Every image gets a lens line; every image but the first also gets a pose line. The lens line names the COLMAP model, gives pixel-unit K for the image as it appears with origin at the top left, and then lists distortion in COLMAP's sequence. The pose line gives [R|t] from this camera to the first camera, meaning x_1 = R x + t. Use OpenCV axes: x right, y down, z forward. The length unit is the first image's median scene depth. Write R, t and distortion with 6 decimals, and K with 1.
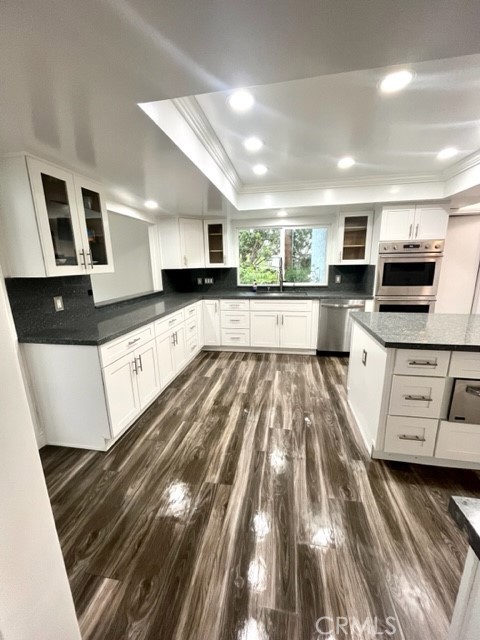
lens RADIAL K [[256.6, 0, 241.8], [0, 256.6, 319.7], [0, 0, 1]] dist [-0.002958, -0.000167]
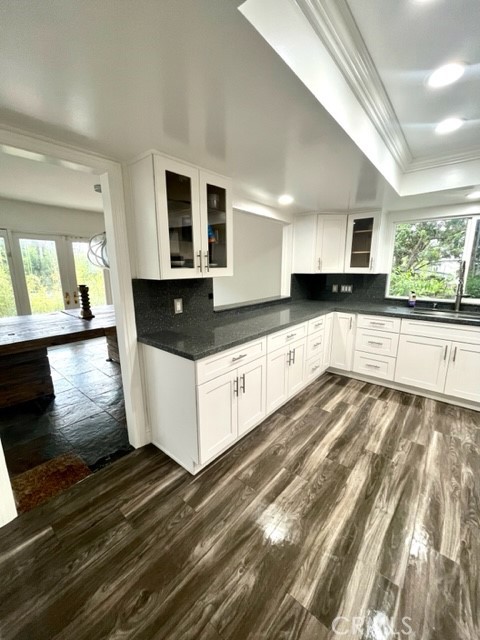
lens RADIAL K [[256.6, 0, 241.8], [0, 256.6, 319.7], [0, 0, 1]] dist [-0.002958, -0.000167]
pose [[0.863400, 0.118405, -0.490429, -0.006252], [-0.123559, 0.992093, 0.021998, -0.052989], [0.489156, 0.041604, 0.871203, 0.219287]]
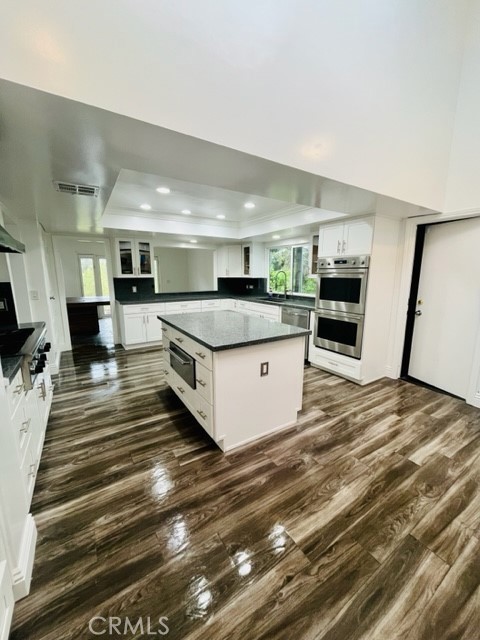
lens RADIAL K [[256.6, 0, 241.8], [0, 256.6, 319.7], [0, 0, 1]] dist [-0.002958, -0.000167]
pose [[0.675573, 0.149837, -0.721908, 1.525058], [-0.175982, 0.983602, 0.039467, -0.046308], [0.715983, 0.100379, 0.690863, 0.062344]]
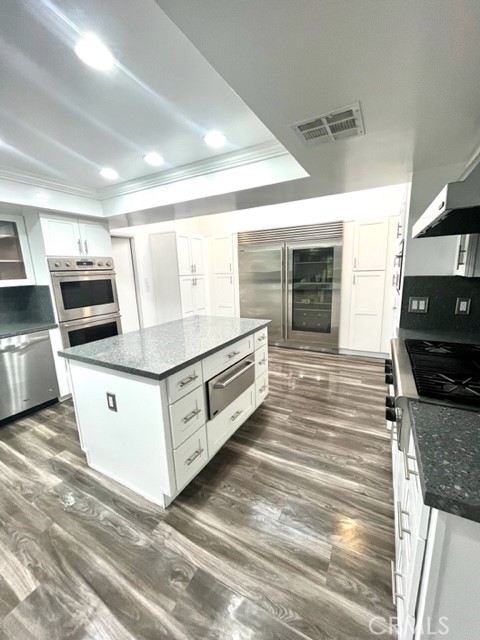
lens RADIAL K [[256.6, 0, 241.8], [0, 256.6, 319.7], [0, 0, 1]] dist [-0.002958, -0.000167]
pose [[0.318345, -0.178883, 0.930944, -0.068595], [0.237678, 0.965729, 0.104291, -0.069552], [-0.917696, 0.188065, 0.349952, 0.260147]]
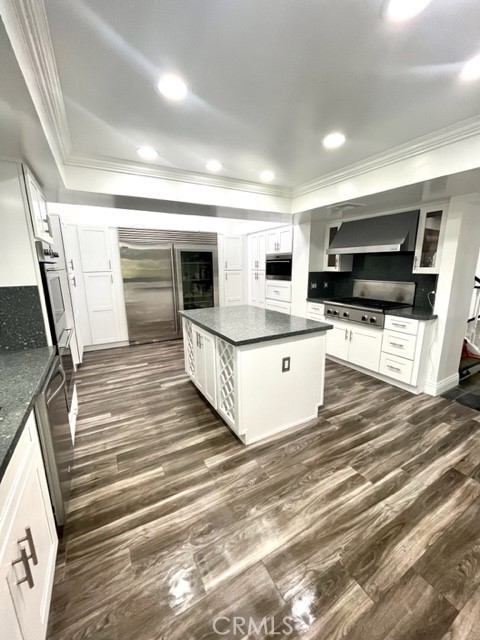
lens RADIAL K [[256.6, 0, 241.8], [0, 256.6, 319.7], [0, 0, 1]] dist [-0.002958, -0.000167]
pose [[-0.631176, -0.142082, 0.762515, -0.144527], [0.187419, 0.926011, 0.327684, -0.329956], [-0.752655, 0.349737, -0.557848, 1.386634]]
